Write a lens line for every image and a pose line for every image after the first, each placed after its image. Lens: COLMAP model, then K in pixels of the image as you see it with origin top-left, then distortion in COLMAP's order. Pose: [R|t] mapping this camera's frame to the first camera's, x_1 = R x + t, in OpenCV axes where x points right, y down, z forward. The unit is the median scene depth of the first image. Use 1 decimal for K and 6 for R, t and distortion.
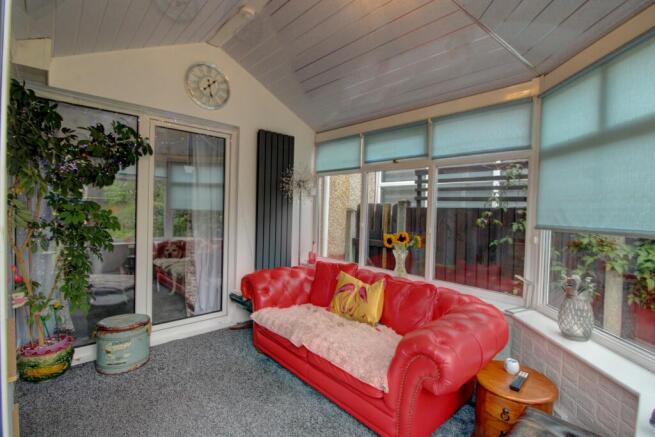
lens RADIAL K [[307.9, 0, 330.0], [0, 307.9, 215.6], [0, 0, 1]] dist [-0.003802, -0.000131]
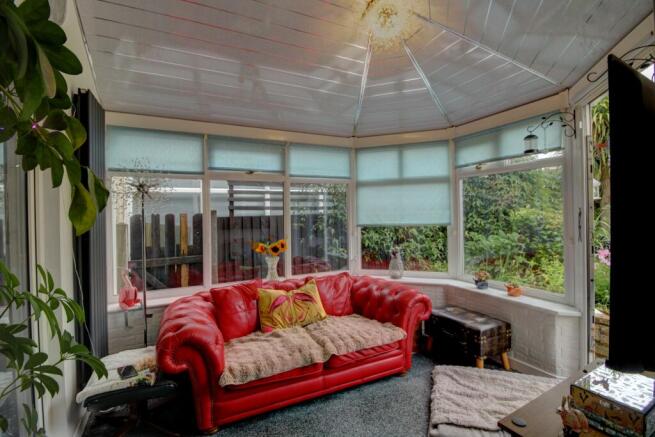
lens RADIAL K [[307.9, 0, 330.0], [0, 307.9, 215.6], [0, 0, 1]] dist [-0.003802, -0.000131]
pose [[0.282838, -0.030034, 0.958697, -0.757651], [0.044713, 0.998836, 0.018100, -0.044163], [-0.958125, 0.037747, 0.283852, 0.498775]]
